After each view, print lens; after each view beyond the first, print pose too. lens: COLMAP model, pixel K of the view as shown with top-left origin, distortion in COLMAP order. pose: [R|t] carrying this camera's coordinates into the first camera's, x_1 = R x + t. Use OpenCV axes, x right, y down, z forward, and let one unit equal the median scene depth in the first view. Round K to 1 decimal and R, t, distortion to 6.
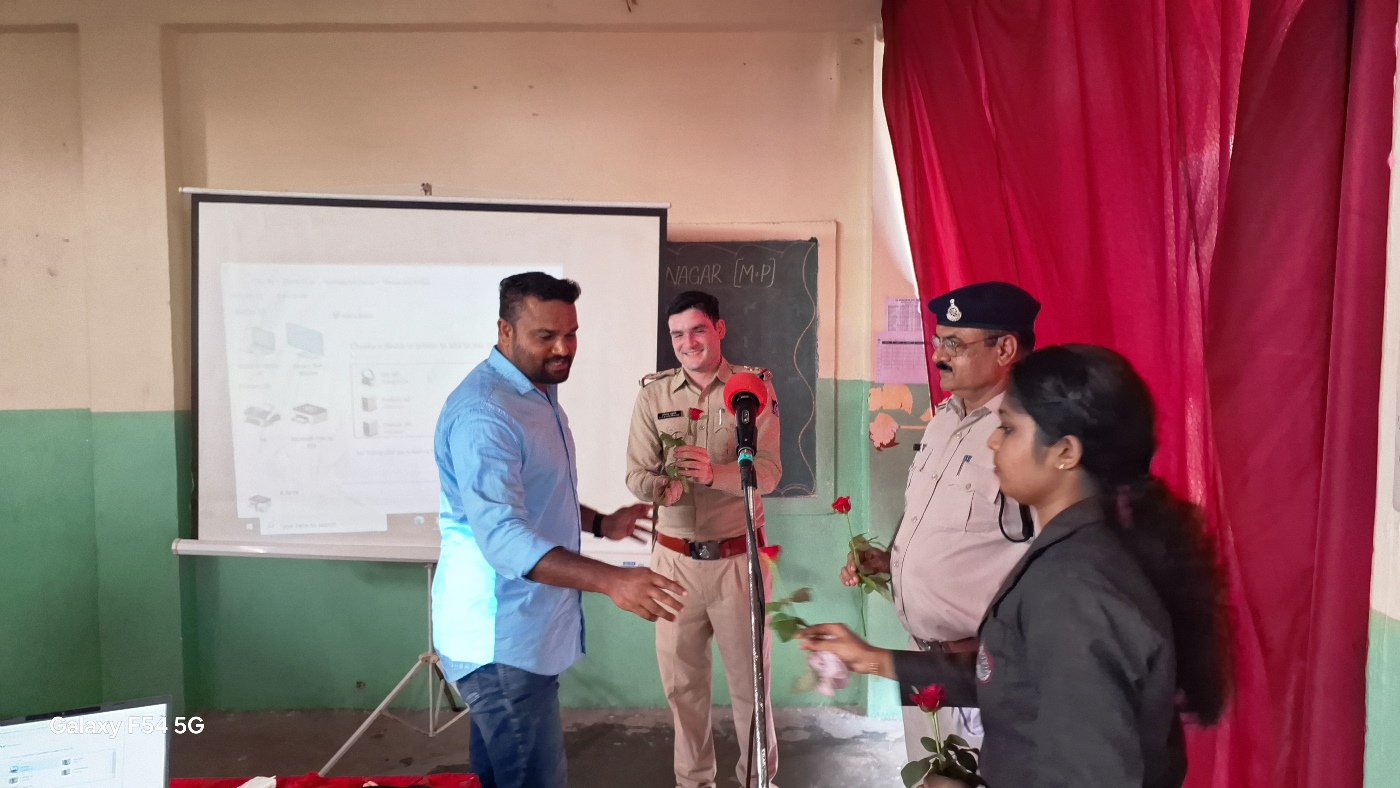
lens RADIAL K [[954.1, 0, 700.0], [0, 954.1, 394.0], [0, 0, 1]] dist [0.109791, -0.178340]
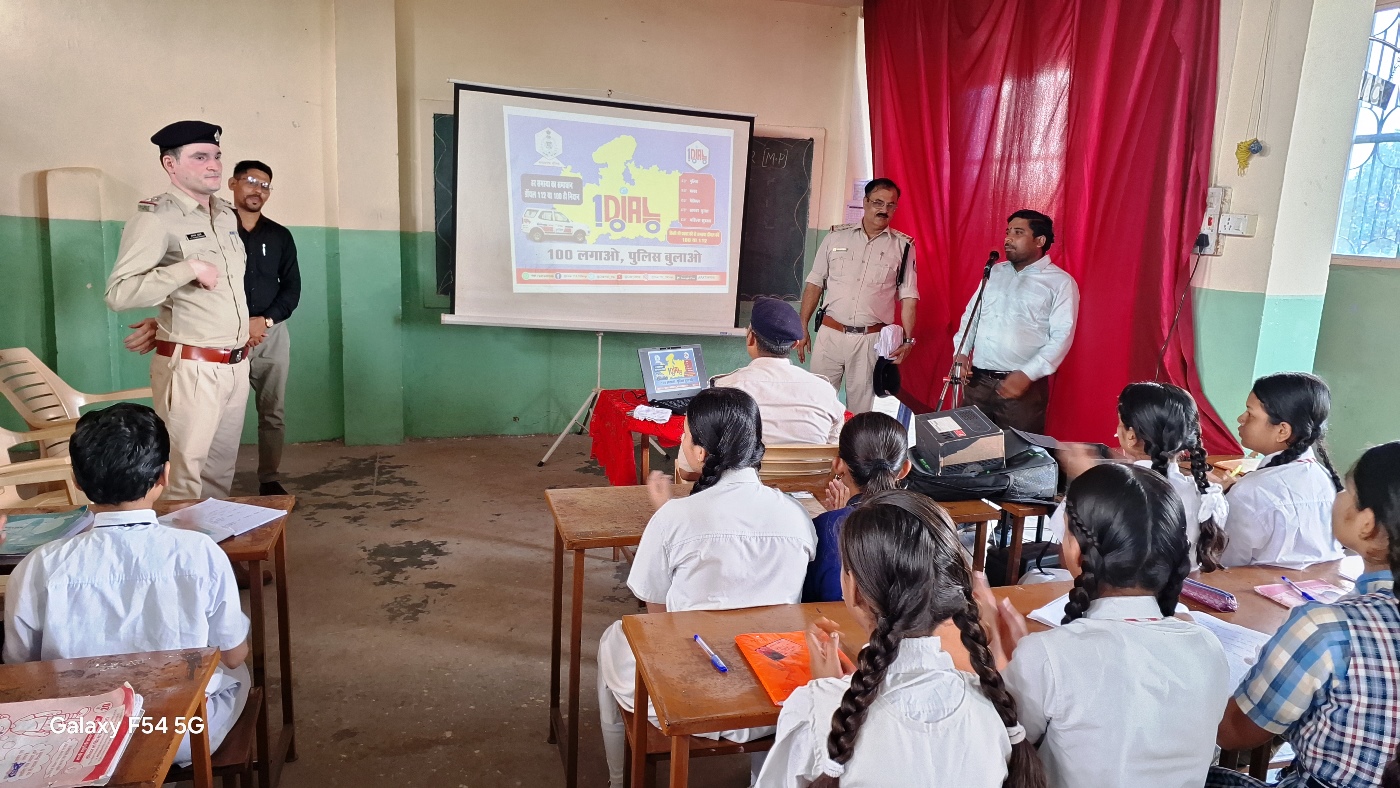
lens RADIAL K [[954.1, 0, 700.0], [0, 954.1, 394.0], [0, 0, 1]] dist [0.109791, -0.178340]
pose [[0.960337, -0.006650, 0.278763, -0.520279], [-0.030149, 0.991378, 0.127514, 0.063328], [-0.277208, -0.130861, 0.951857, -0.546463]]
